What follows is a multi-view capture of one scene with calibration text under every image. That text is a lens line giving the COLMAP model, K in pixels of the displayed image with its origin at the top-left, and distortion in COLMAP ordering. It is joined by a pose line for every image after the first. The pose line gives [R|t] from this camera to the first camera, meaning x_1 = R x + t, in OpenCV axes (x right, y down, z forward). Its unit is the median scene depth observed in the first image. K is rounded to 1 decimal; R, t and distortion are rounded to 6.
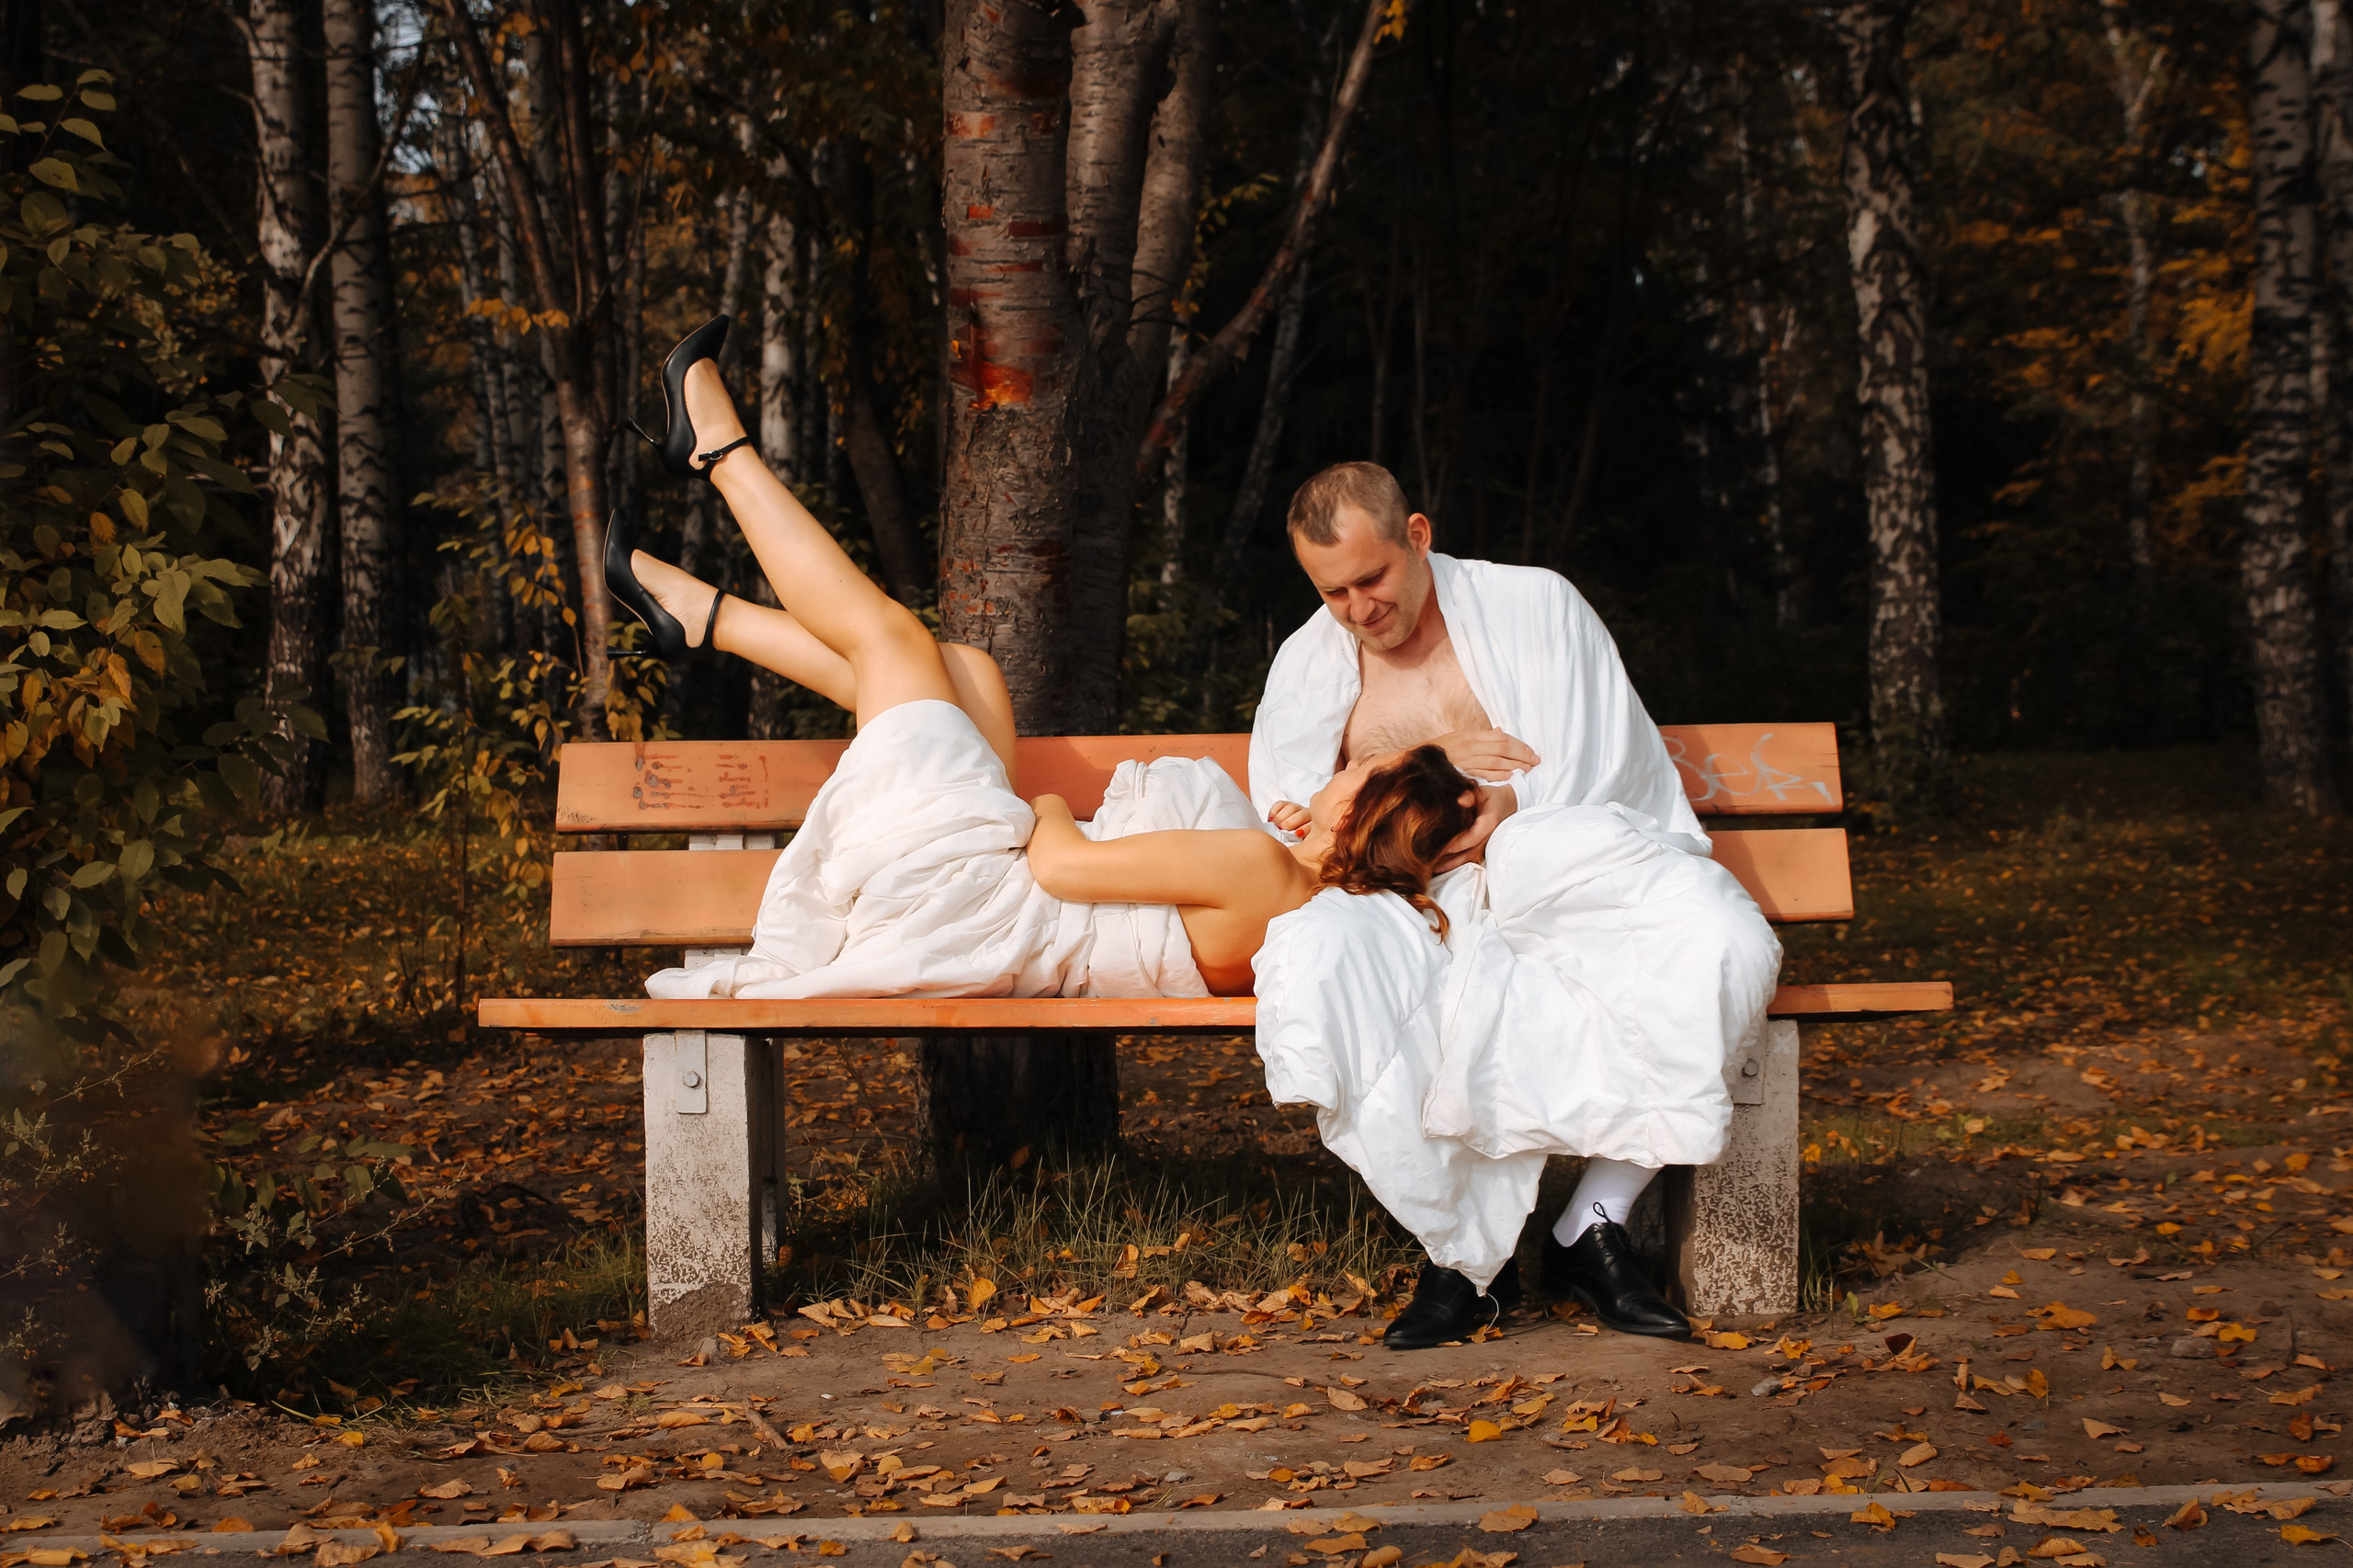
lens RADIAL K [[2521.6, 0, 1176.5], [0, 2521.6, 784.0], [0, 0, 1]] dist [-0.096732, 0.004876]
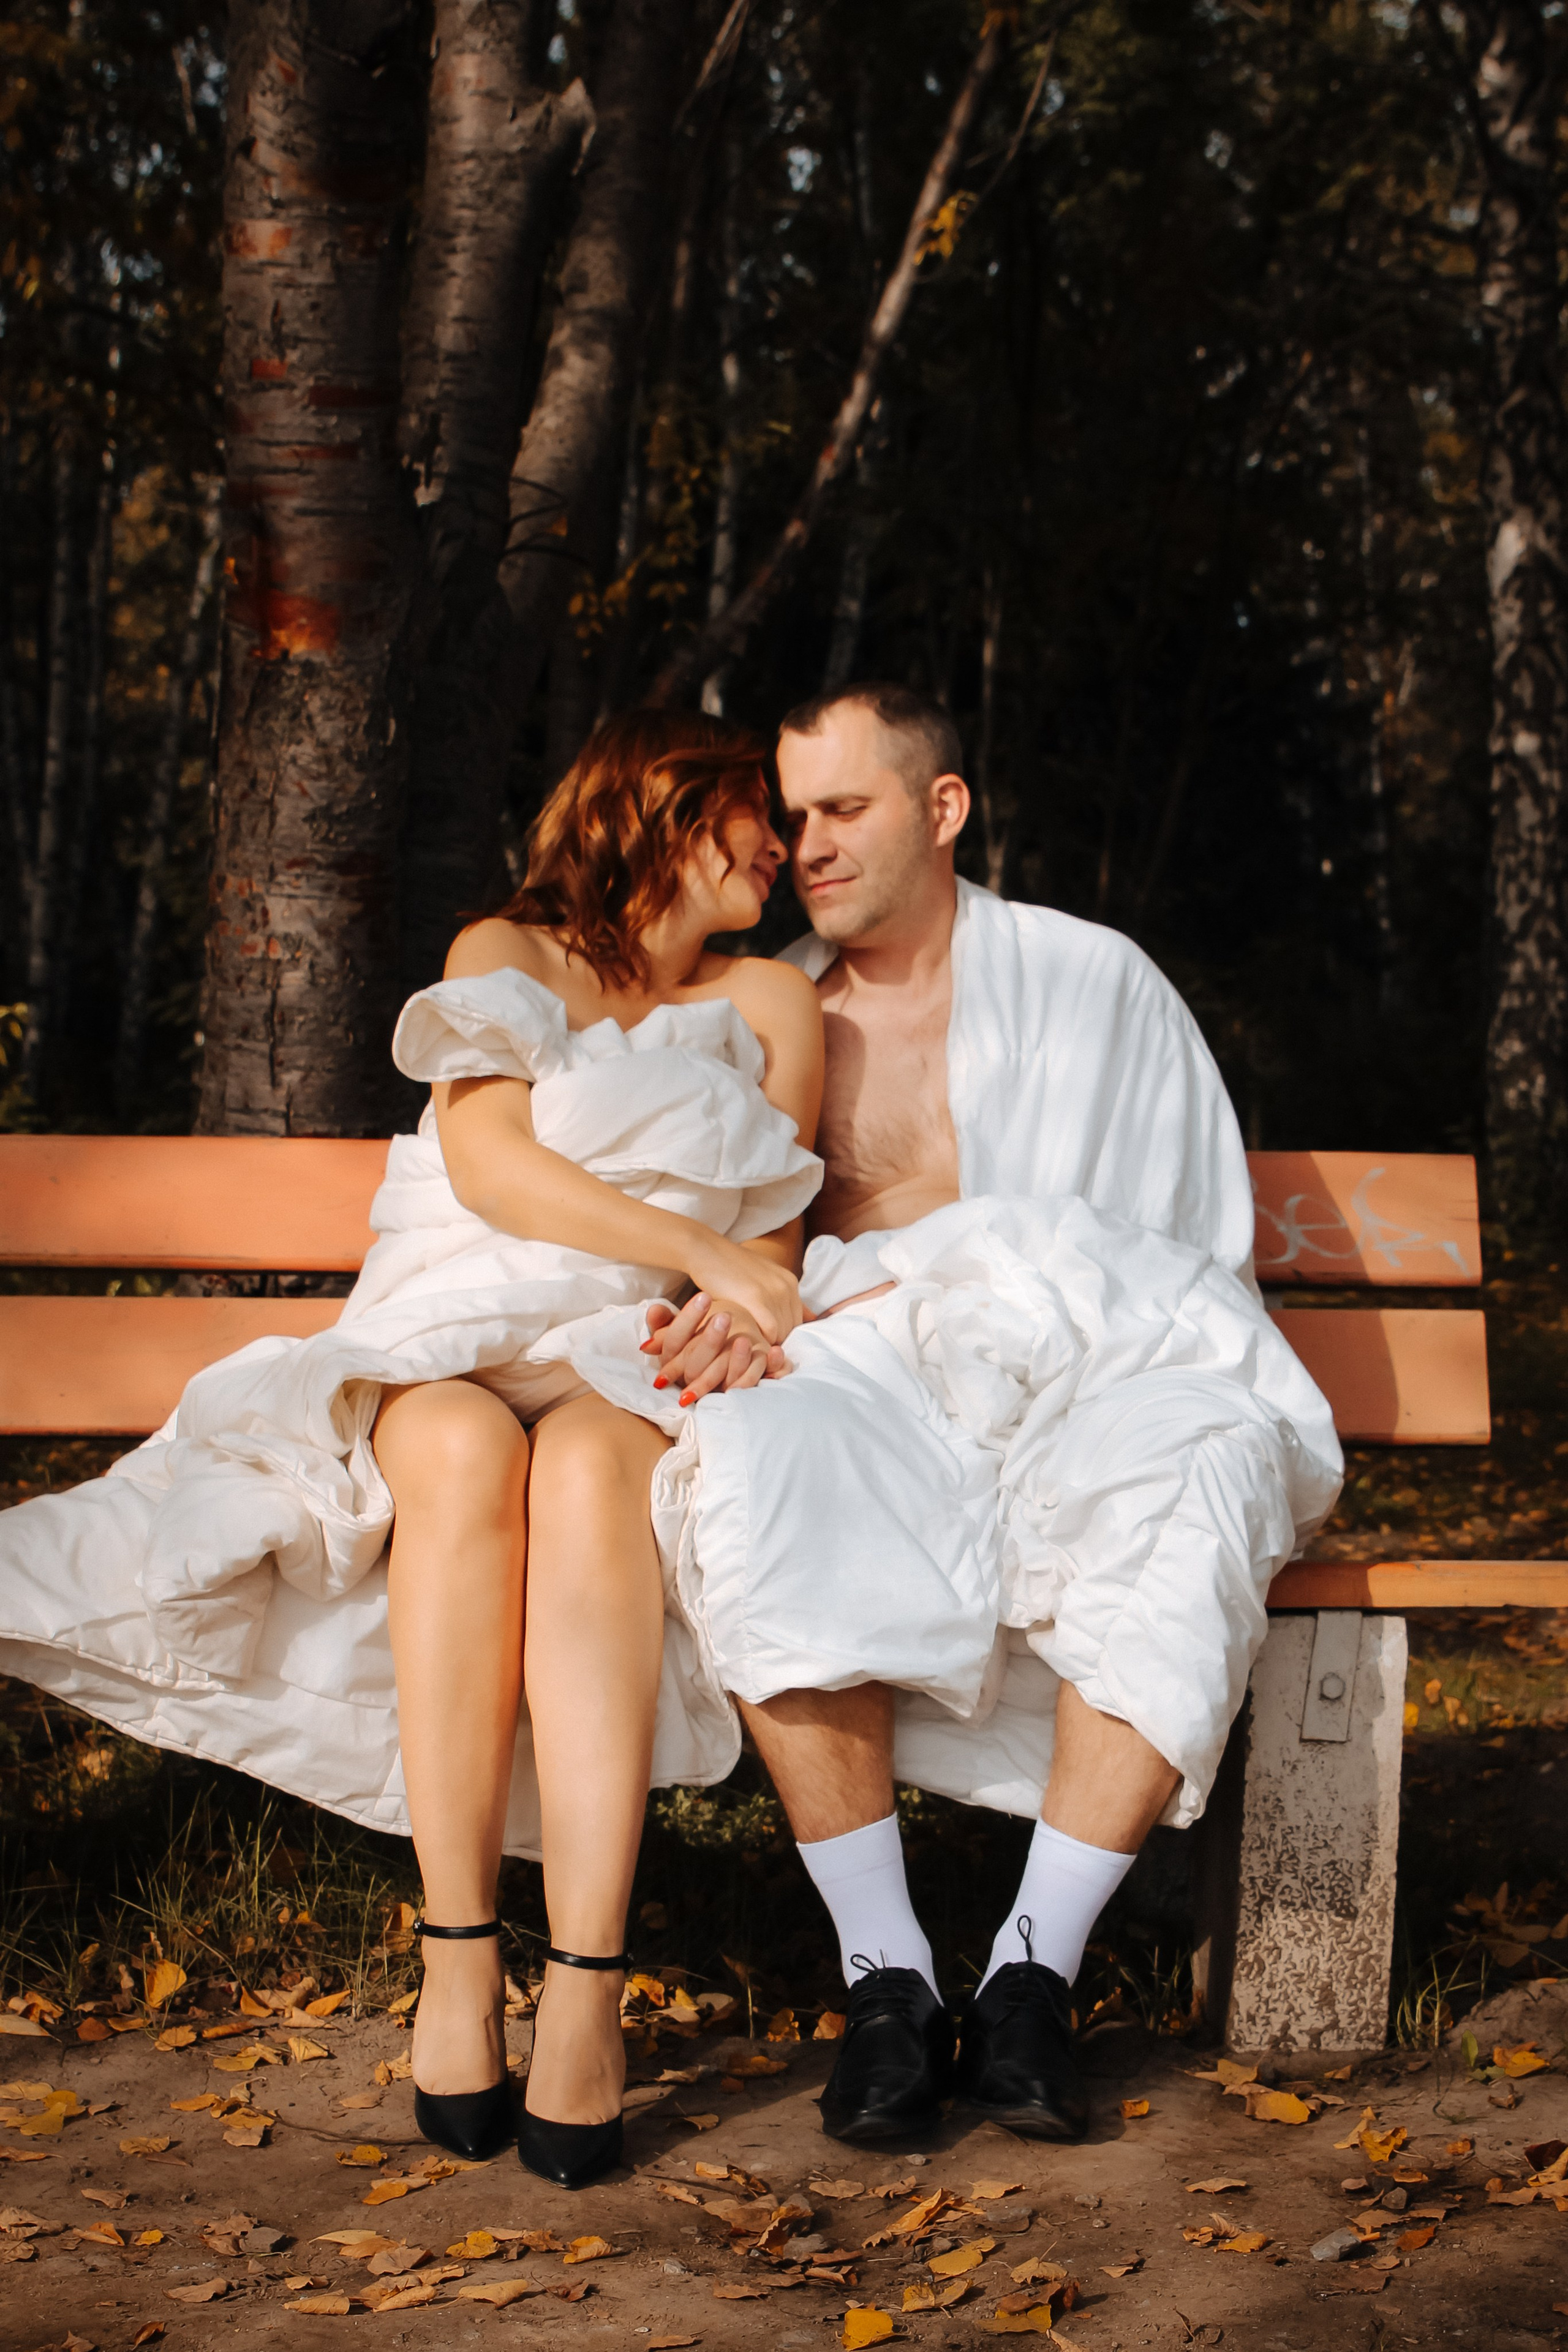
lens RADIAL K [[2853.9, 0, 793.4], [0, 2853.9, 1407.0], [0, 0, 1]] dist [-0.114243, 0.037150]
pose [[0.998918, 0.028261, 0.036947, 0.044789], [-0.031230, 0.996110, 0.082402, -0.012744], [-0.034475, -0.083467, 0.995914, 0.207247]]
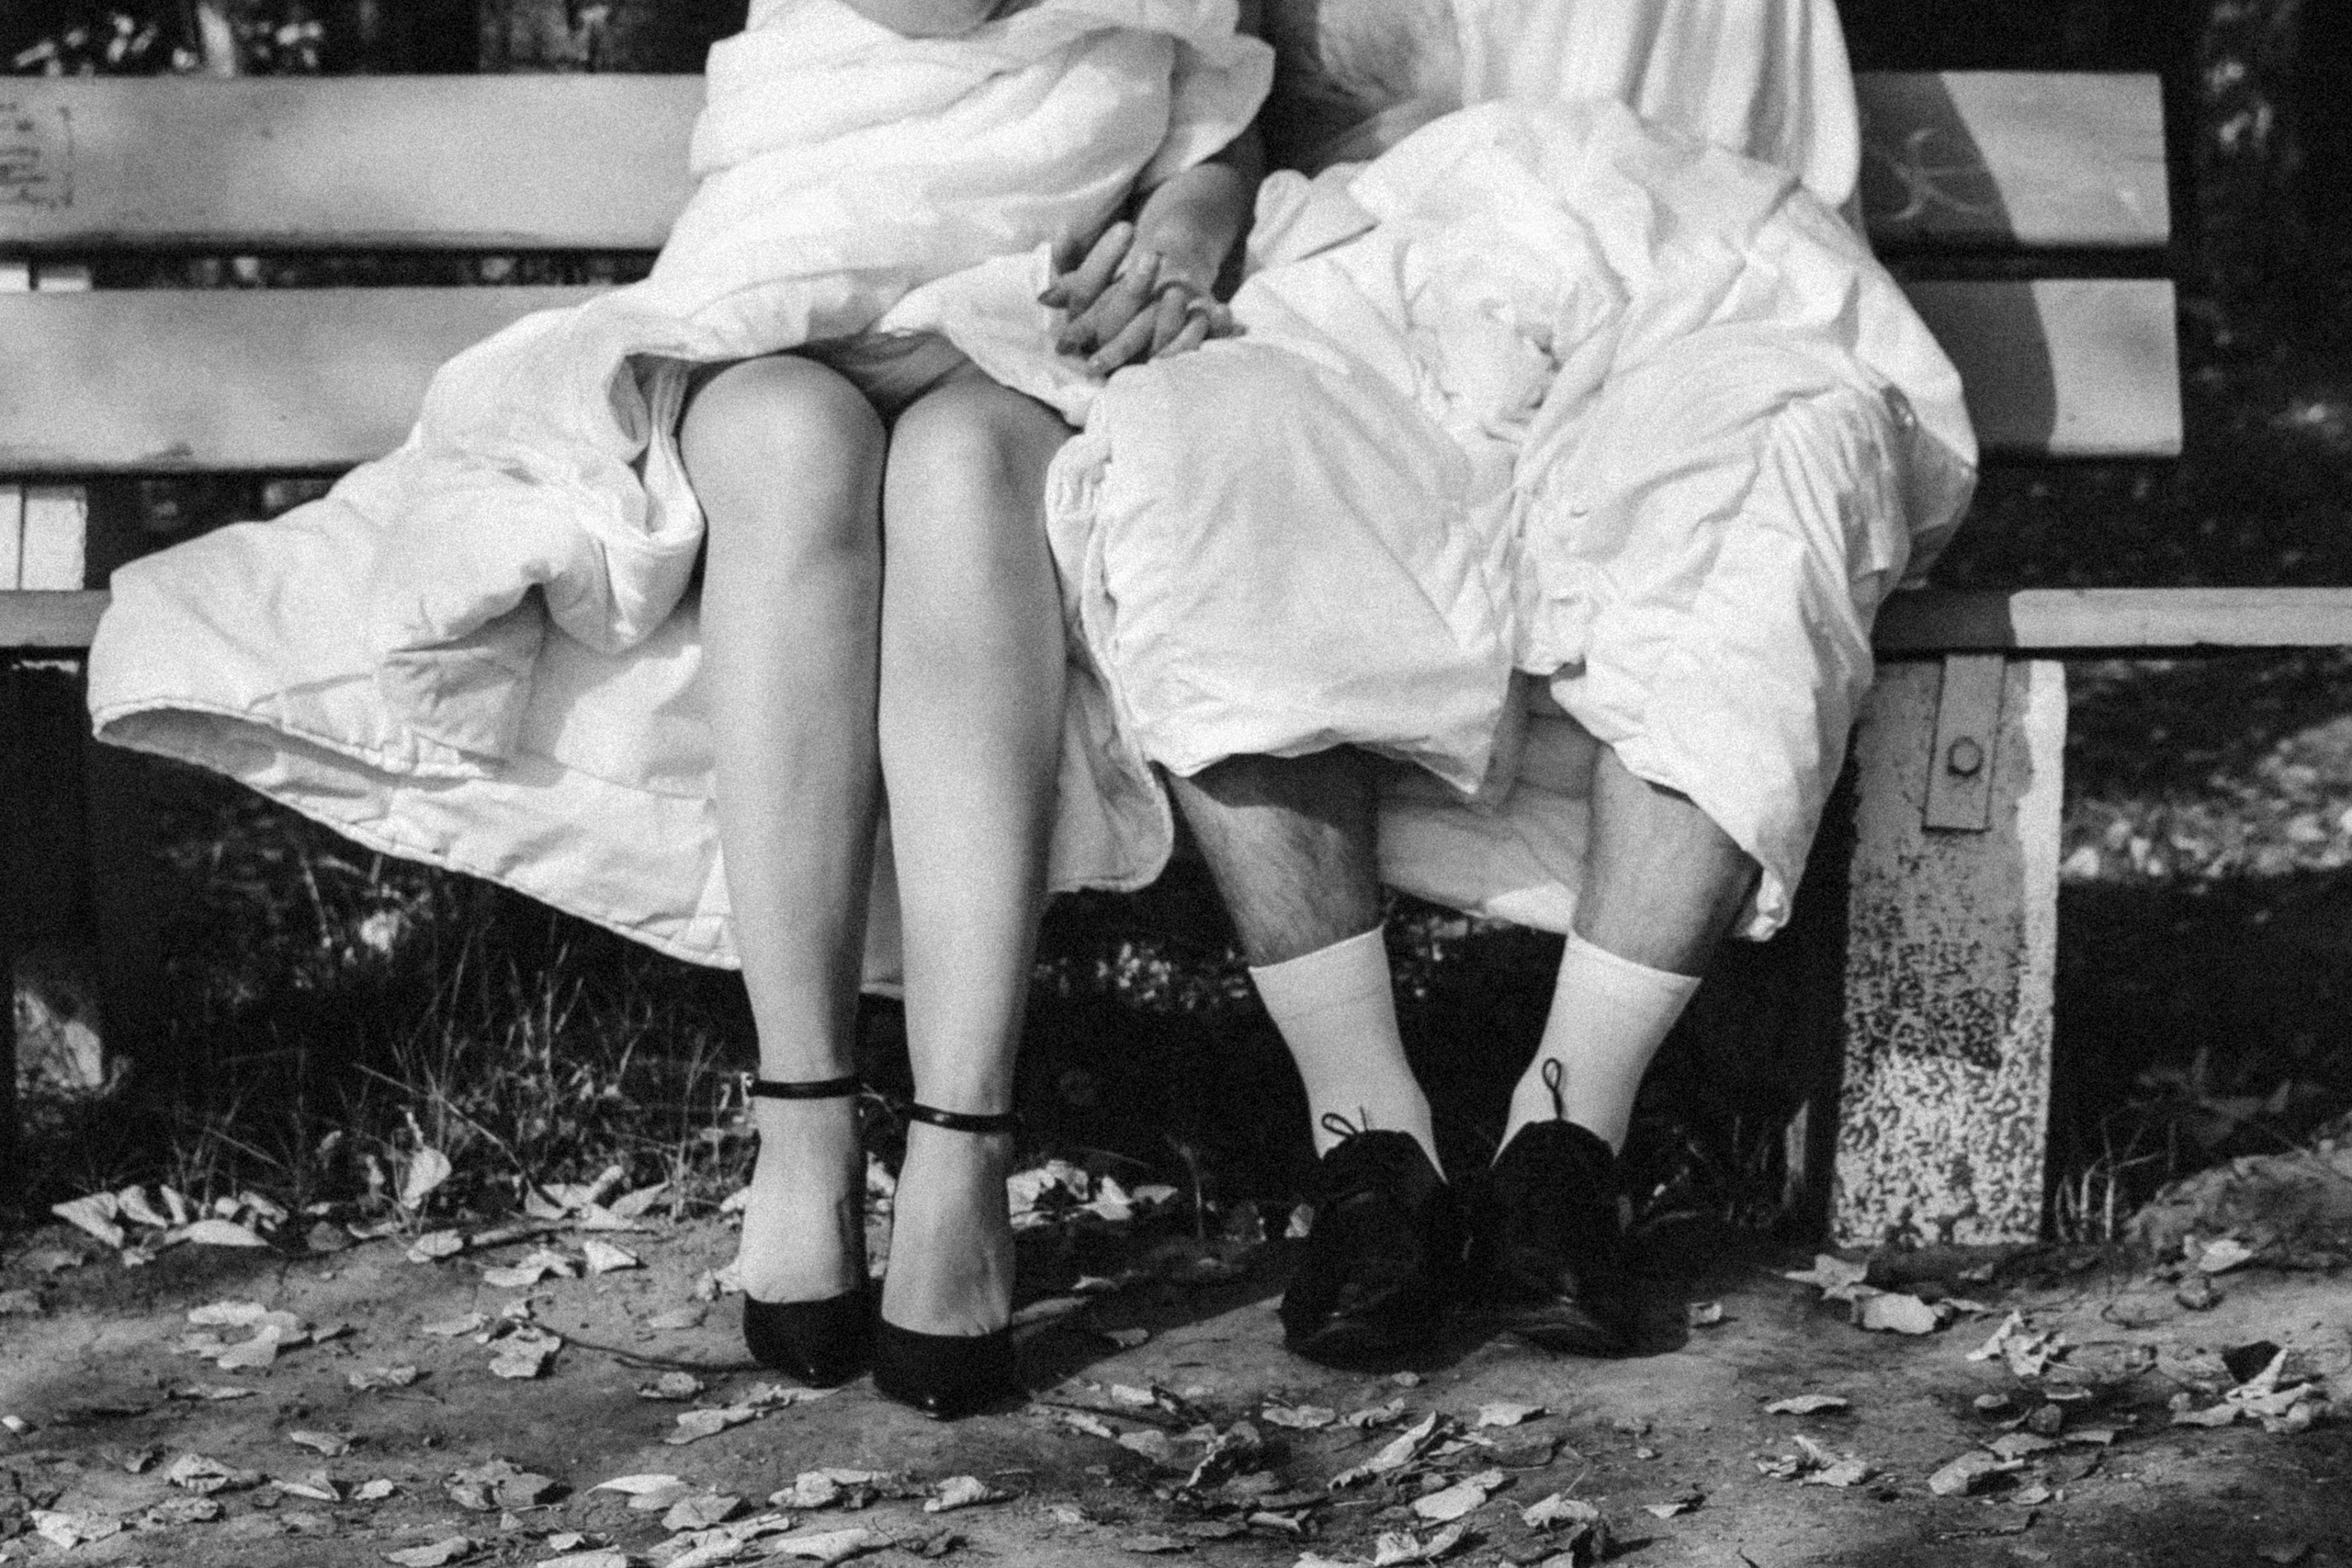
lens RADIAL K [[3552.6, 0, 1307.0], [0, 3552.6, 779.0], [0, 0, 1]] dist [-0.075111, -0.006460]
pose [[0.999445, 0.012757, 0.030778, 0.060437], [-0.017068, 0.989405, 0.144175, 0.014986], [-0.028613, -0.144620, 0.989073, 0.242609]]
